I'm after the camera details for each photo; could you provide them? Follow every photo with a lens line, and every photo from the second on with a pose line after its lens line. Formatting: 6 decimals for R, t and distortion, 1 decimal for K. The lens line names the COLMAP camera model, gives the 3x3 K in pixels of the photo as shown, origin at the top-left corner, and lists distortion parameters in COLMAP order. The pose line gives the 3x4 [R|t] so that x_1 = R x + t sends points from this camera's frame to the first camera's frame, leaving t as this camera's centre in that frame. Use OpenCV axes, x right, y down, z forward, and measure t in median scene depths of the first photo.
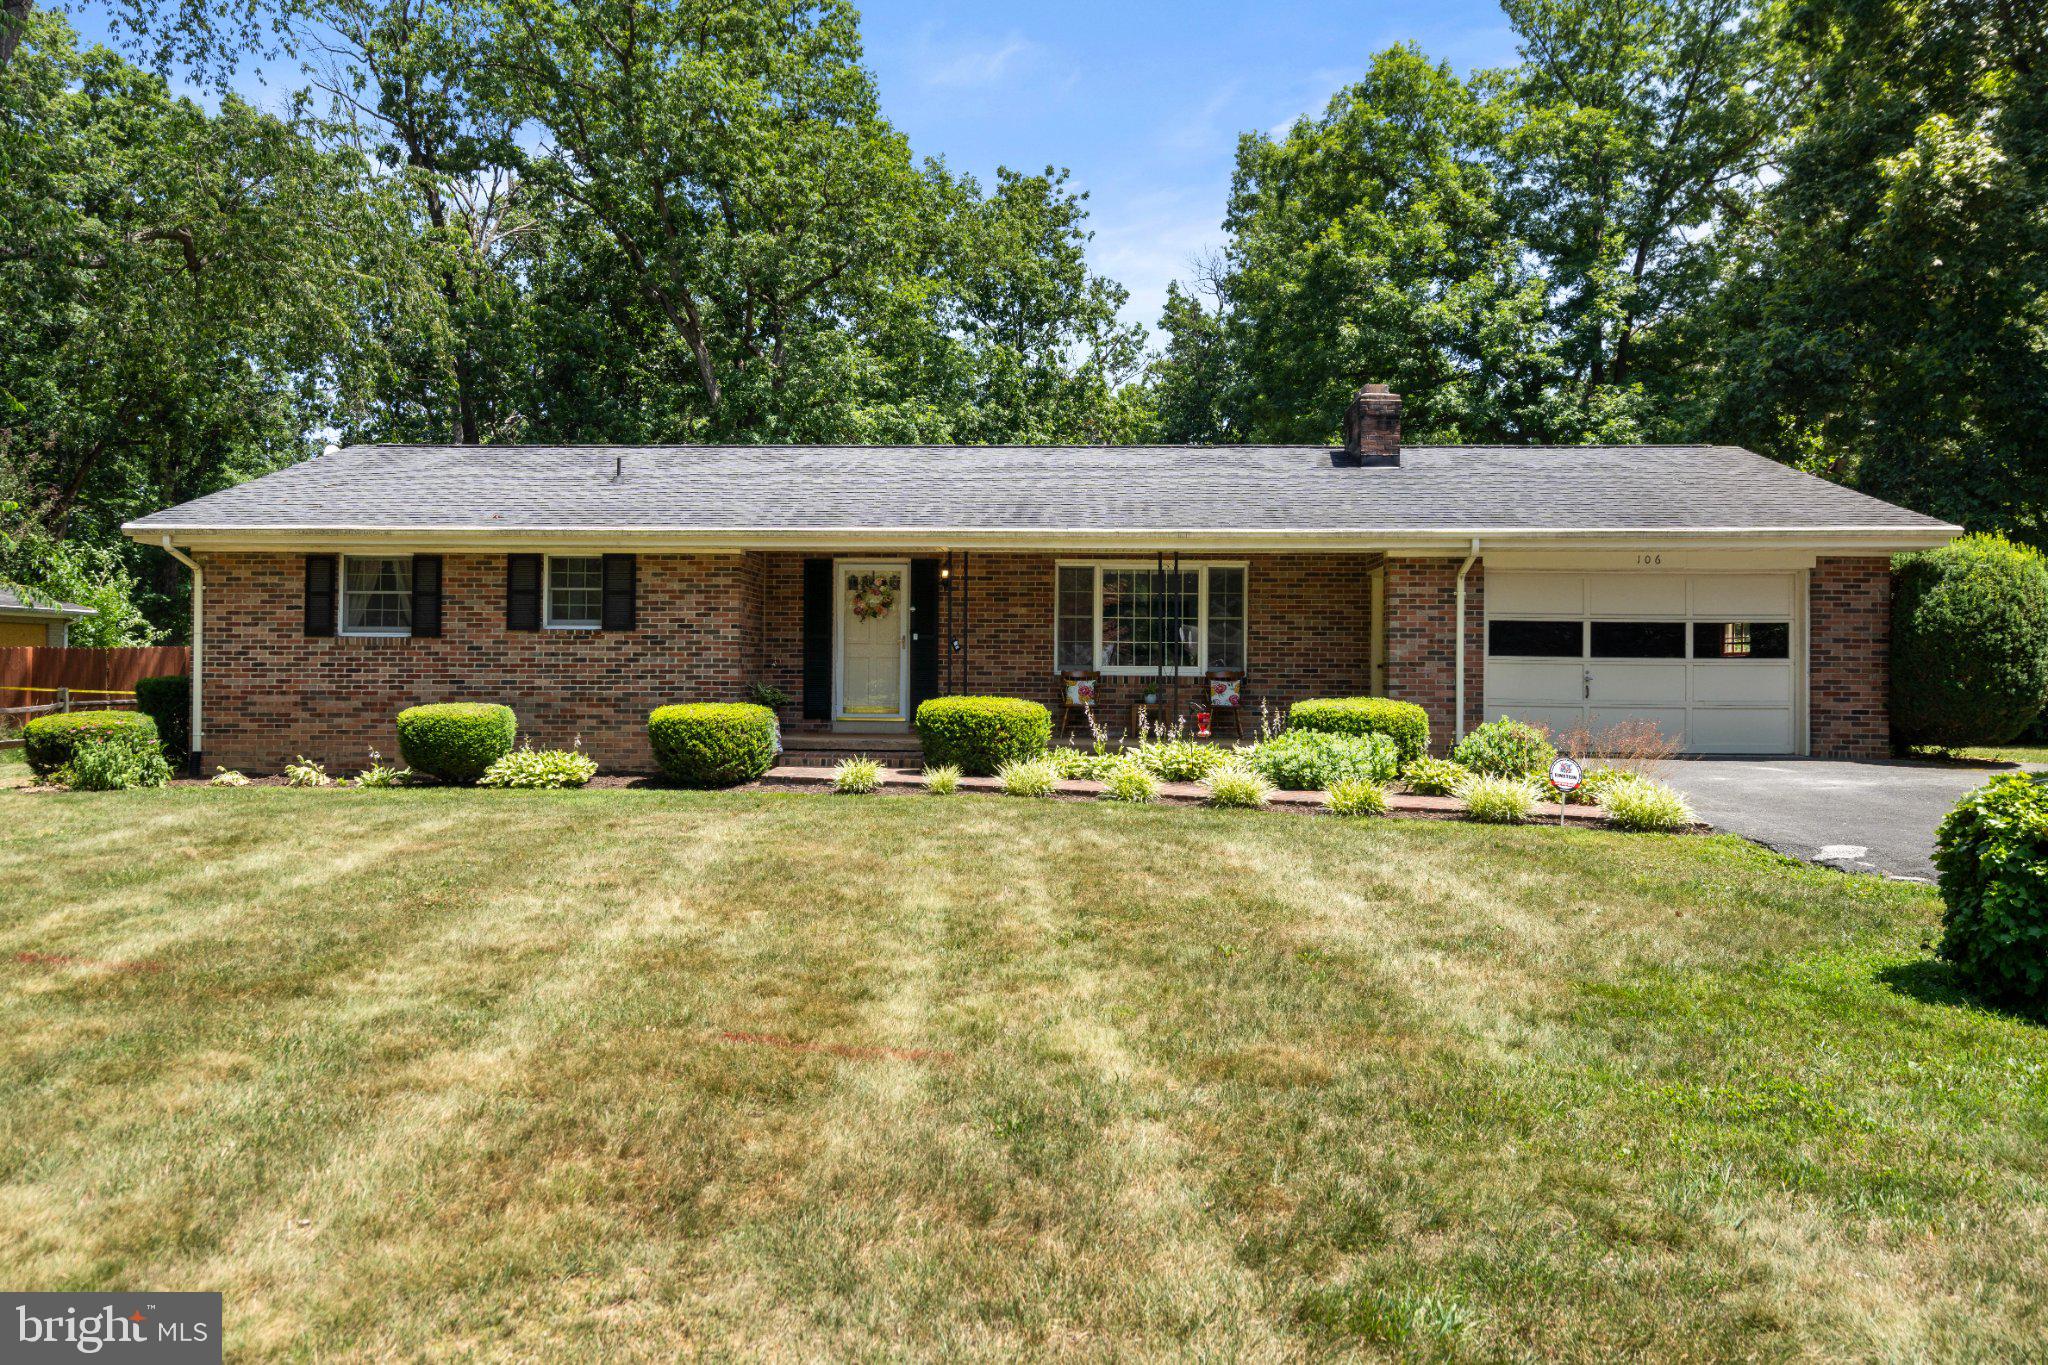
lens RADIAL K [[1446.8, 0, 1024.0], [0, 1446.8, 682.5], [0, 0, 1]] dist [0.004845, -0.001405]
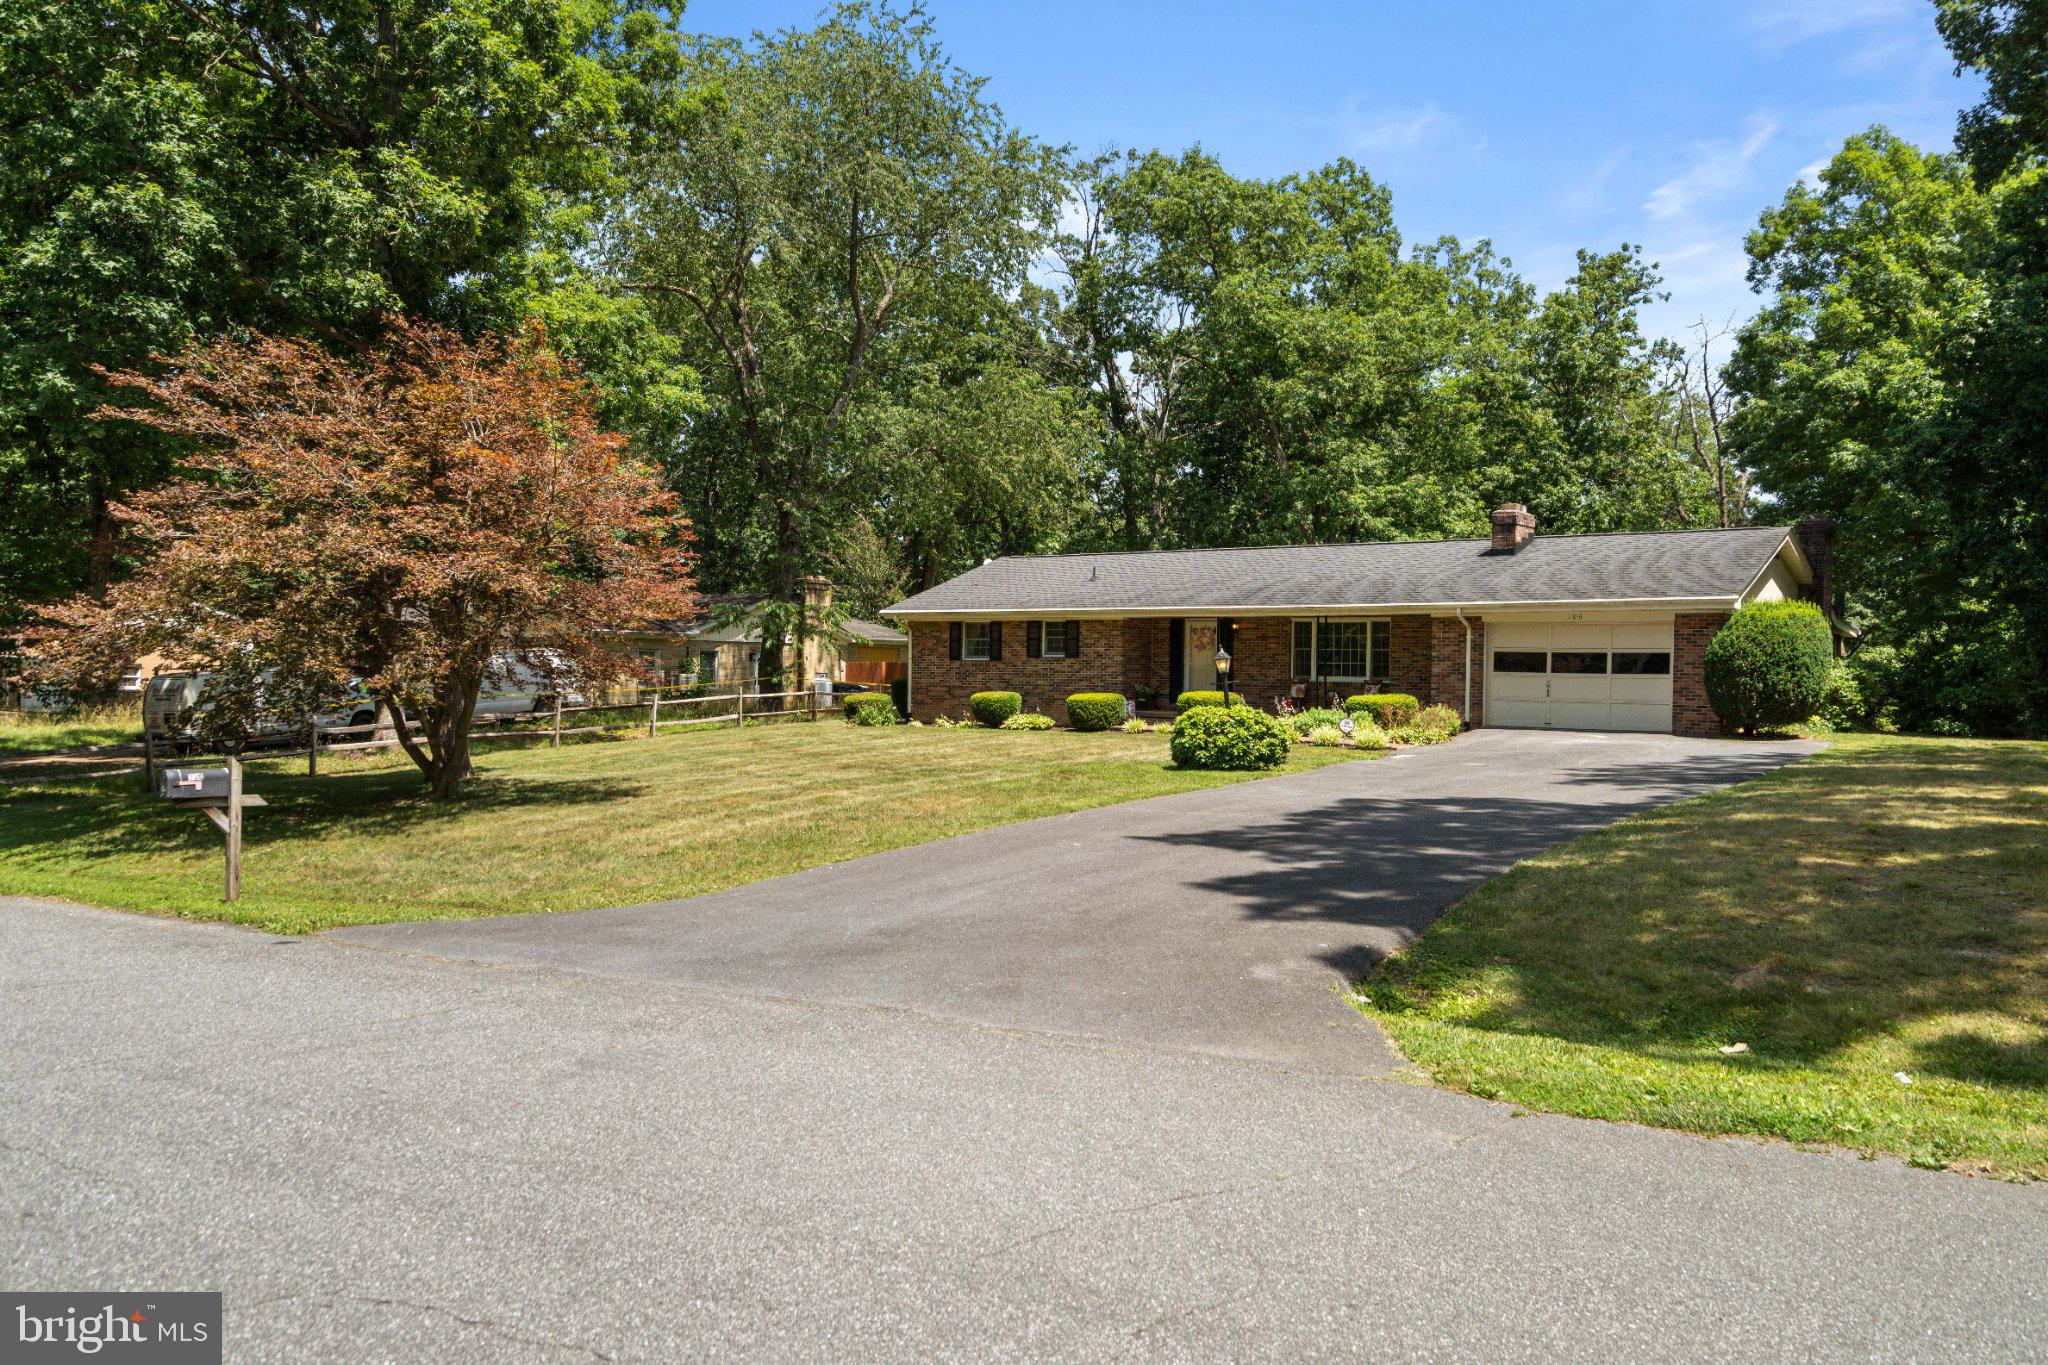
lens RADIAL K [[1599.6, 0, 1024.0], [0, 1599.6, 682.5], [0, 0, 1]] dist [0.040374, -0.078655]
pose [[0.835600, 0.008391, -0.549275, 0.911046], [-0.011190, 0.999936, -0.001748, 0.004292], [0.549225, 0.007607, 0.835640, -0.935486]]
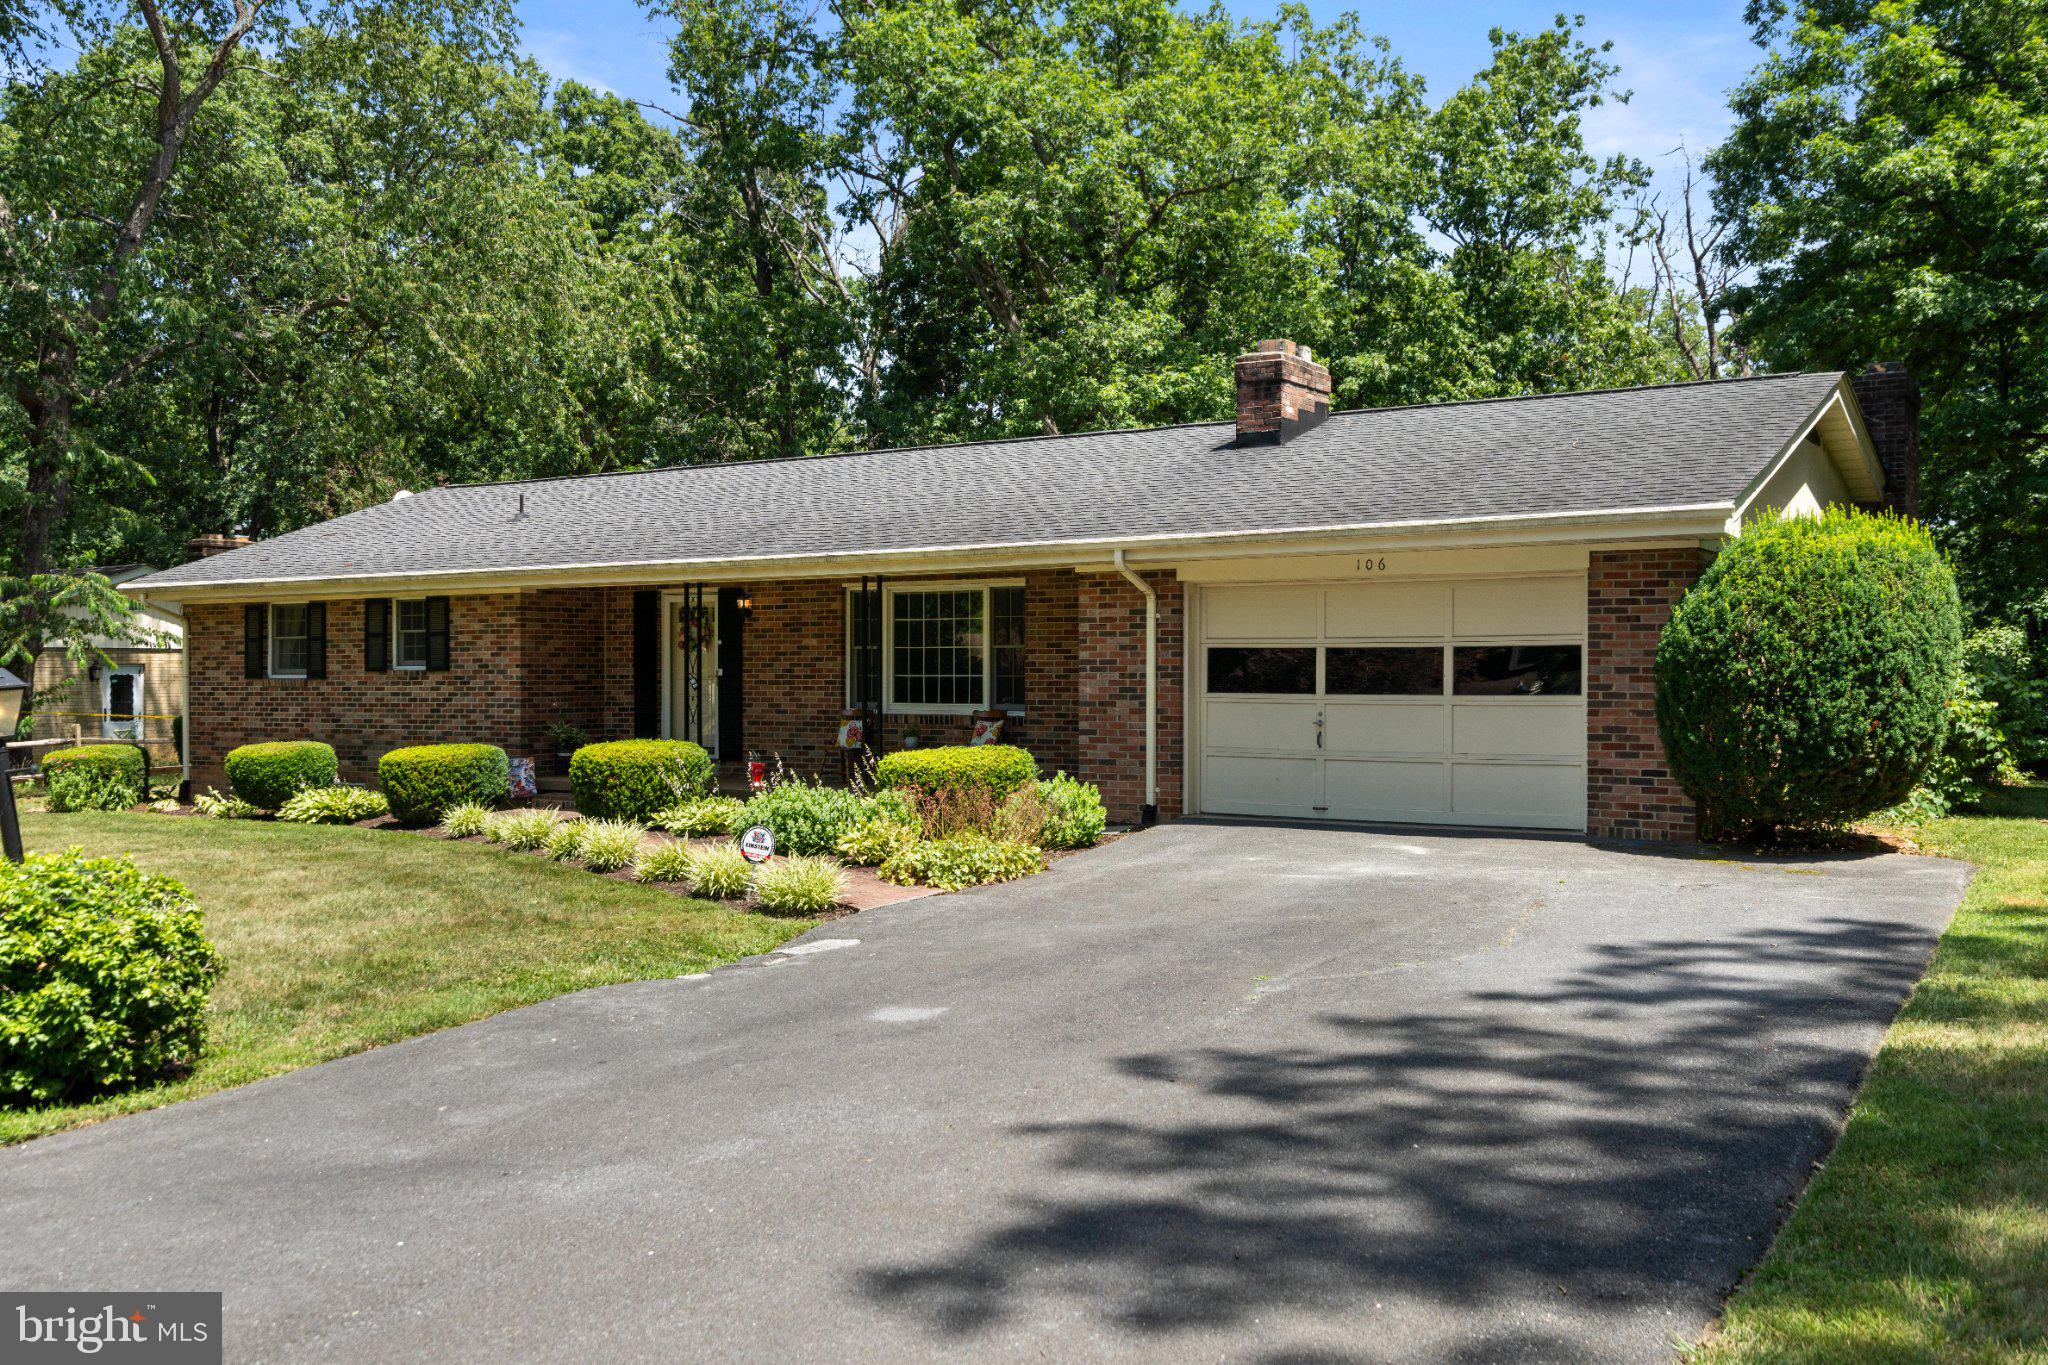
lens RADIAL K [[1861.9, 0, 1024.0], [0, 1861.9, 682.5], [0, 0, 1]] dist [0.001090, -0.016830]
pose [[0.860823, -0.006376, -0.508865, 0.748244], [0.004661, 0.999978, -0.004645, -0.019705], [0.508883, 0.001627, 0.860834, 0.076666]]
